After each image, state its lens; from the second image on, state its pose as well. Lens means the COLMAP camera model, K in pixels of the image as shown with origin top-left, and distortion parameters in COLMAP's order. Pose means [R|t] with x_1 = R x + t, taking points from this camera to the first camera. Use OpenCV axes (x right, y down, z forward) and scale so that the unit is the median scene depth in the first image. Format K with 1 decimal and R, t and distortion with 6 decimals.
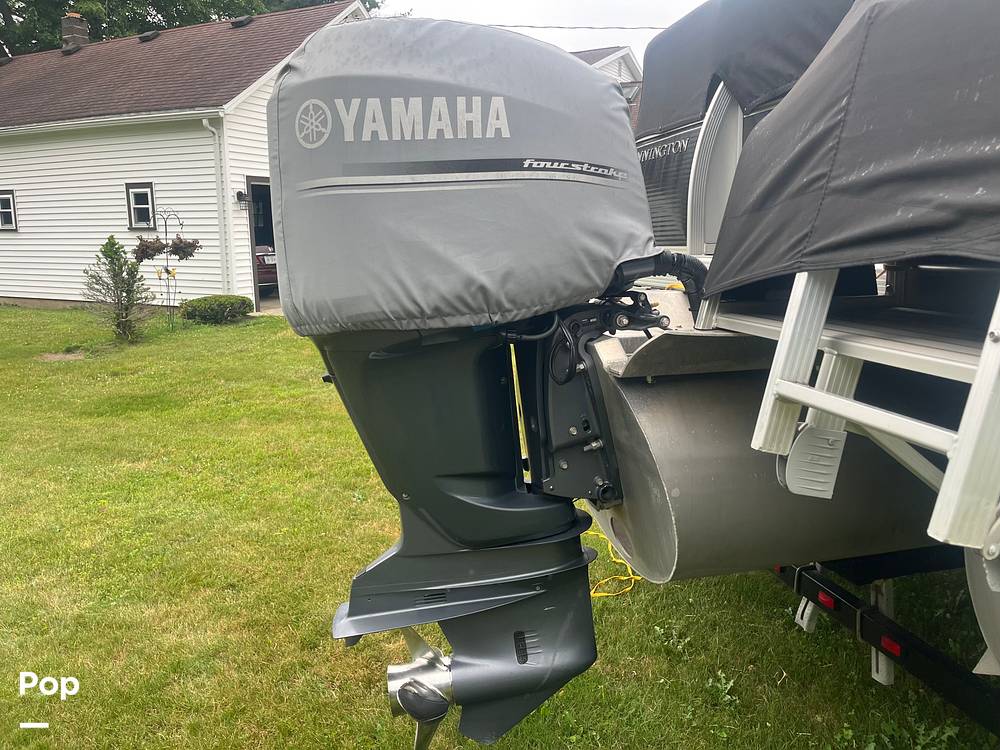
lens RADIAL K [[764.2, 0, 505.5], [0, 764.2, 376.2], [0, 0, 1]] dist [0.051698, -0.070899]
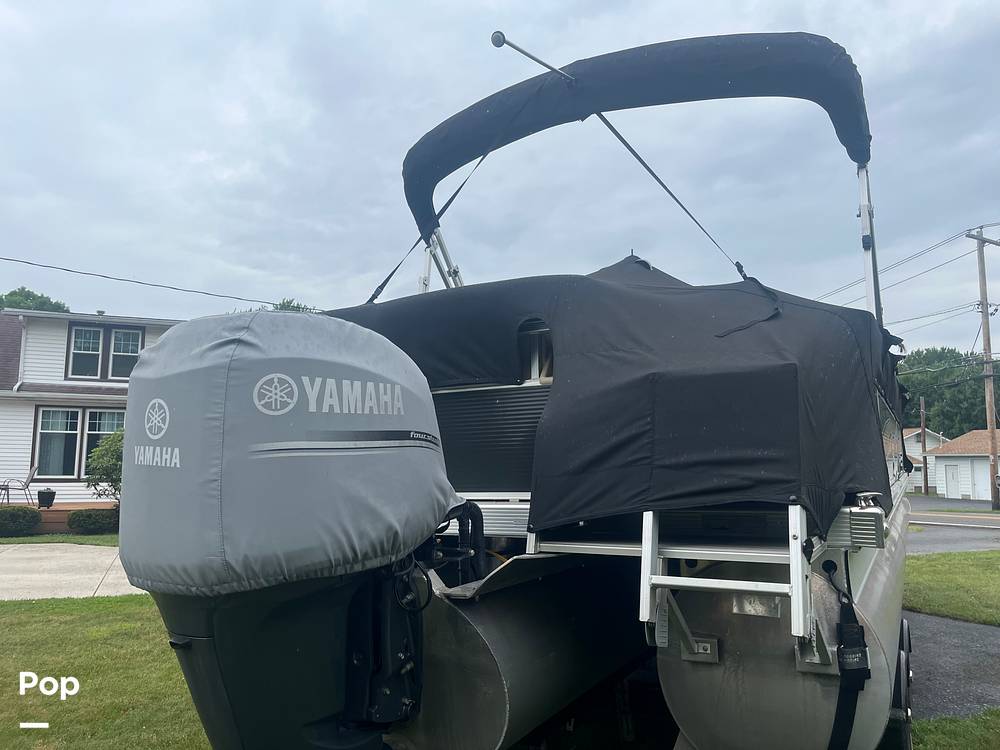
lens RADIAL K [[764.2, 0, 505.6], [0, 764.2, 372.7], [0, 0, 1]] dist [0.051698, -0.070899]
pose [[0.667309, 0.101003, 0.737900, -0.852276], [0.133801, 0.958384, -0.252184, -0.029815], [-0.732664, 0.267016, 0.626024, 0.042371]]
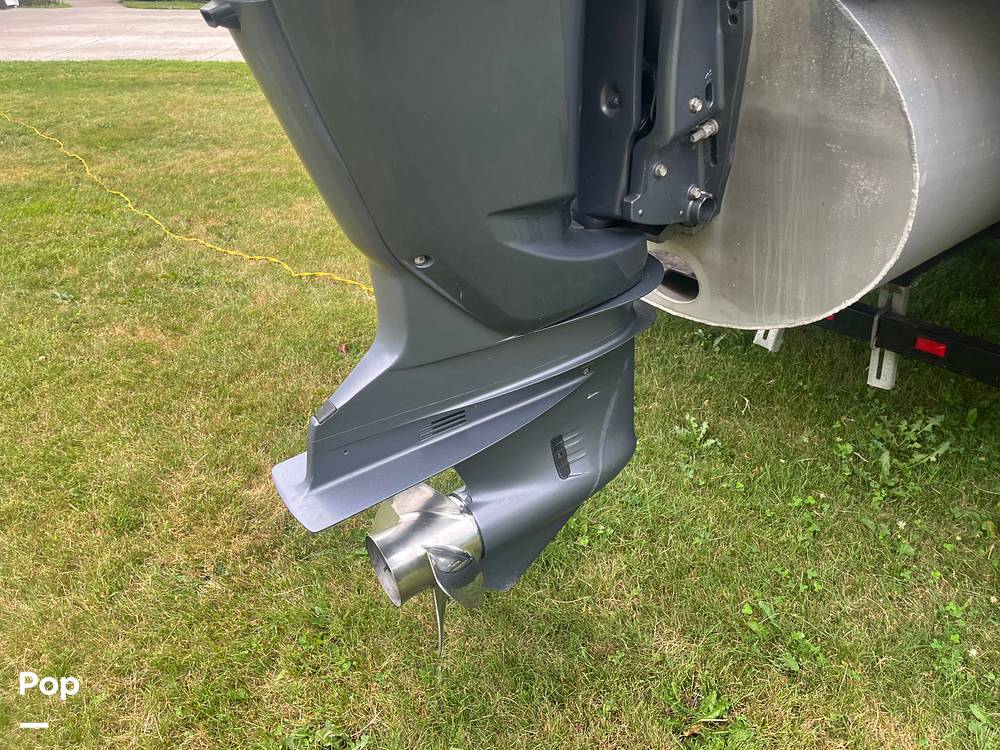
lens RADIAL K [[764.2, 0, 502.8], [0, 764.2, 369.6], [0, 0, 1]] dist [0.051698, -0.070899]
pose [[0.887742, -0.210506, 0.409391, -0.386079], [0.073805, 0.942901, 0.324792, 0.072205], [-0.454386, -0.258116, 0.852590, 0.618307]]
